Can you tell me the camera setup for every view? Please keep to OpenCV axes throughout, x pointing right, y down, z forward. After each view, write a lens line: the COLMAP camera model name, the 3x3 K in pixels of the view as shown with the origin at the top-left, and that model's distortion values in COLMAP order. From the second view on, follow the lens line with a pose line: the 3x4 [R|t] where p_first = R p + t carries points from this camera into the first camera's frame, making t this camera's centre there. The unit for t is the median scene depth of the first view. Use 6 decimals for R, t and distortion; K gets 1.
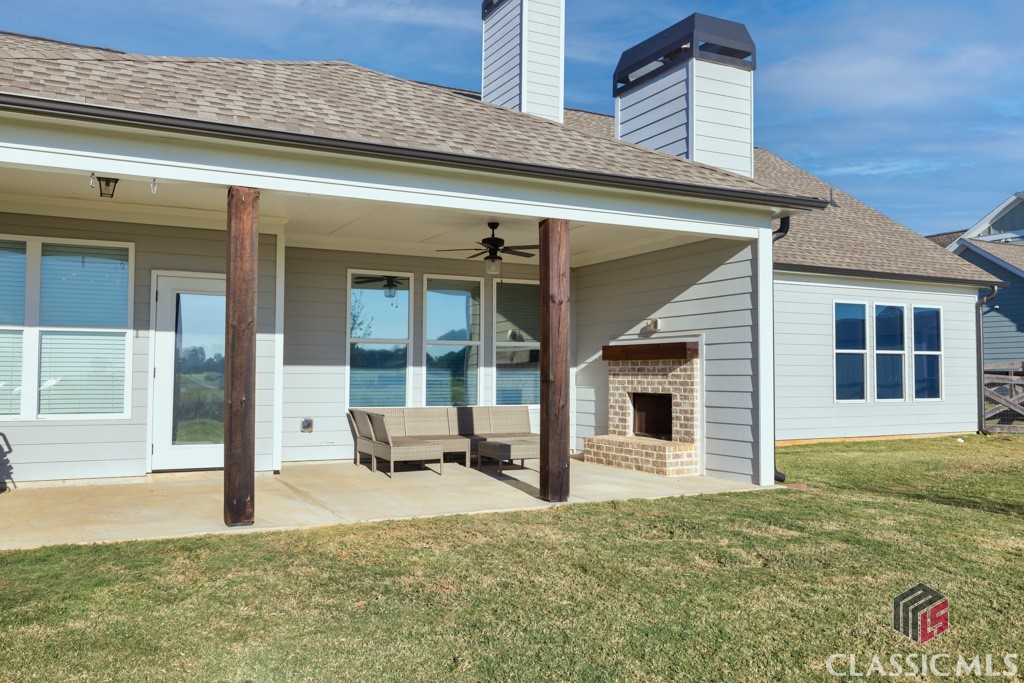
lens RADIAL K [[846.3, 0, 512.0], [0, 846.3, 341.5], [0, 0, 1]] dist [-0.001062, -0.000460]
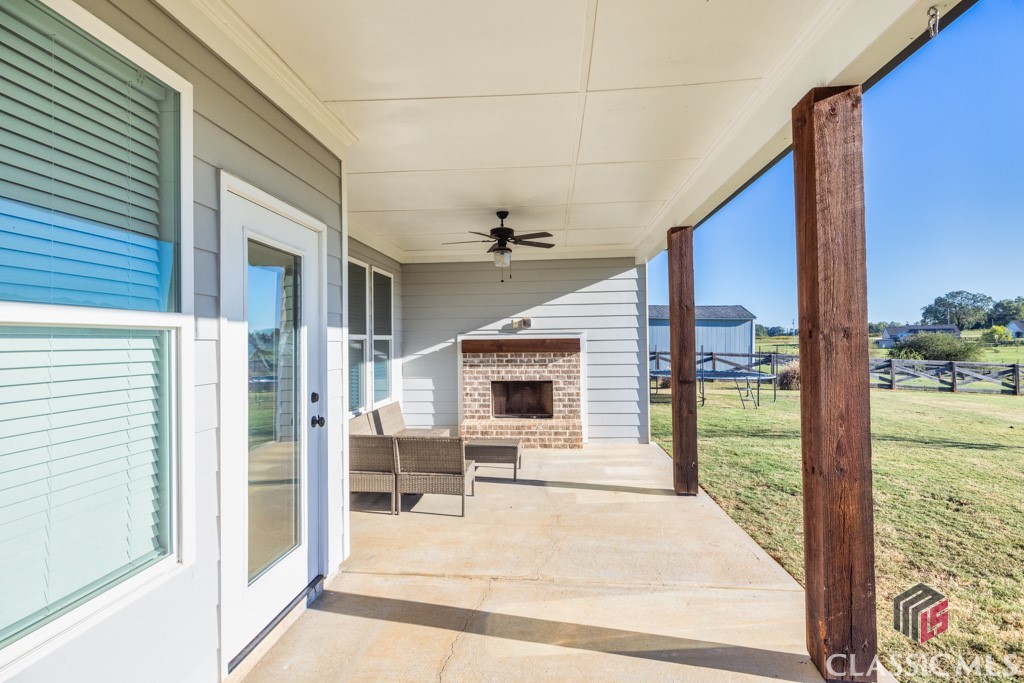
lens RADIAL K [[528.2, 0, 512.0], [0, 528.2, 341.5], [0, 0, 1]] dist [-0.000161, 0.000321]
pose [[0.532719, -0.009203, 0.846242, -0.487360], [-0.020485, 0.999508, 0.023766, -0.011318], [-0.846045, -0.029996, 0.532268, 0.648678]]
